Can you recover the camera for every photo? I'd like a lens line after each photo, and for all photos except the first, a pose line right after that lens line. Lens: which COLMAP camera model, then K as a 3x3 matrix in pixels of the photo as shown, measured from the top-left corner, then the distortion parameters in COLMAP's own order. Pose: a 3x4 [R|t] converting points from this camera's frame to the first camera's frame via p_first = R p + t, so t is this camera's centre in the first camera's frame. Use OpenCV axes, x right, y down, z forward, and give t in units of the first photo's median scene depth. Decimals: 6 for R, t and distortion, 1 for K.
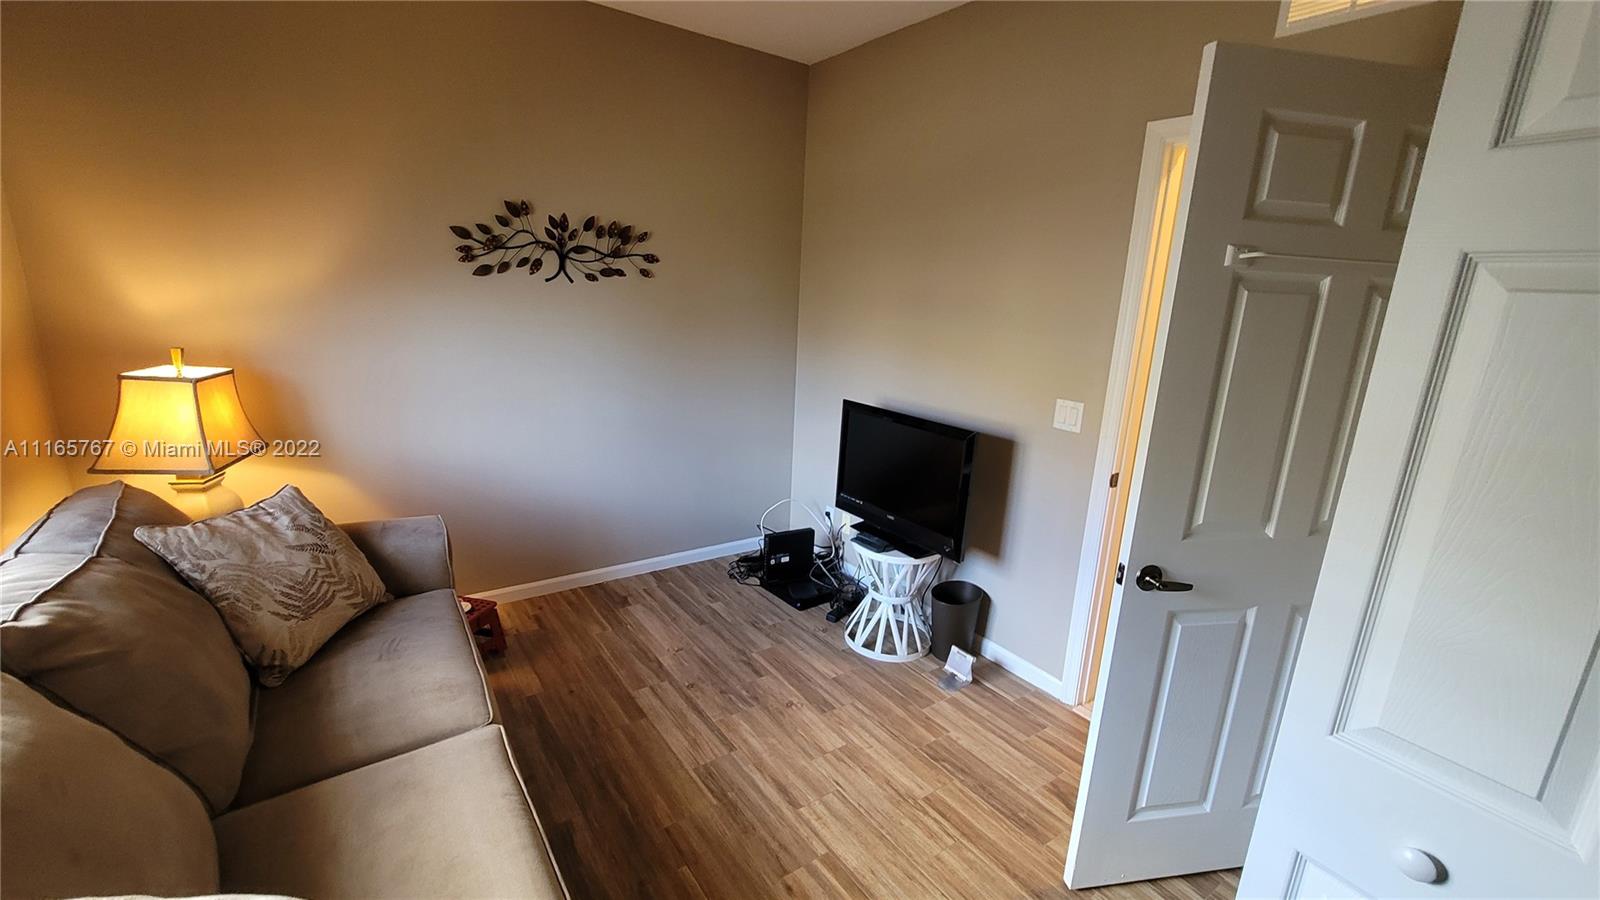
lens RADIAL K [[653.0, 0, 806.7], [0, 653.0, 451.0], [0, 0, 1]] dist [0.001263, 0.000025]
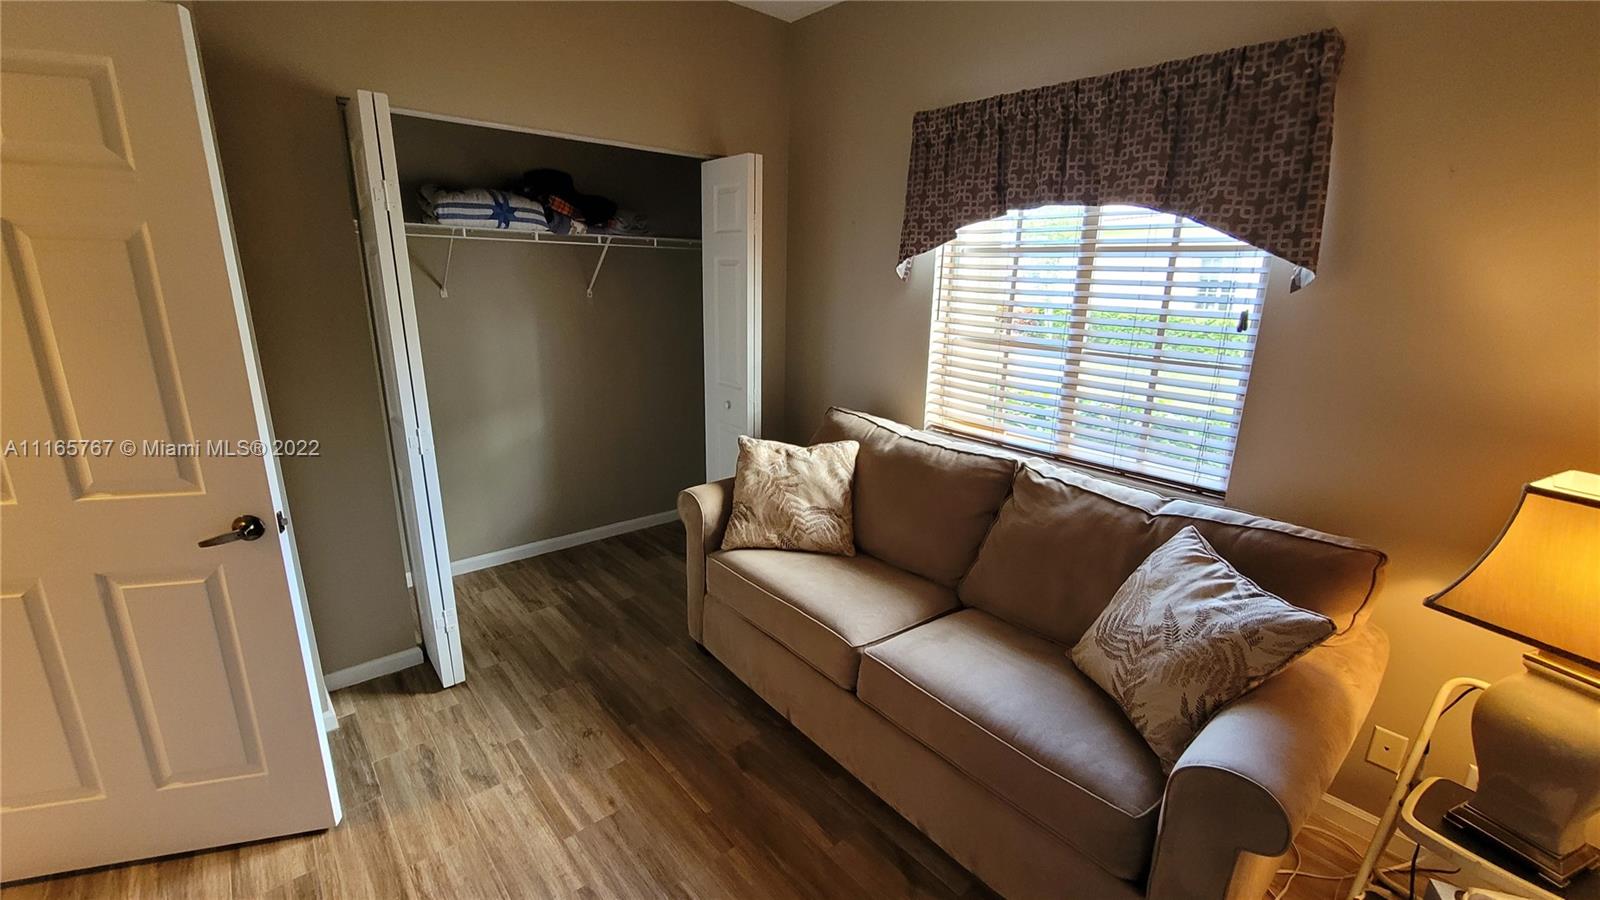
lens RADIAL K [[653.0, 0, 802.6], [0, 653.0, 450.8], [0, 0, 1]] dist [0.001263, 0.000025]
pose [[-0.993434, -0.041371, -0.106661, -0.192878], [-0.088033, 0.871872, 0.481757, -0.403311], [0.073064, 0.487984, -0.869789, 1.572288]]
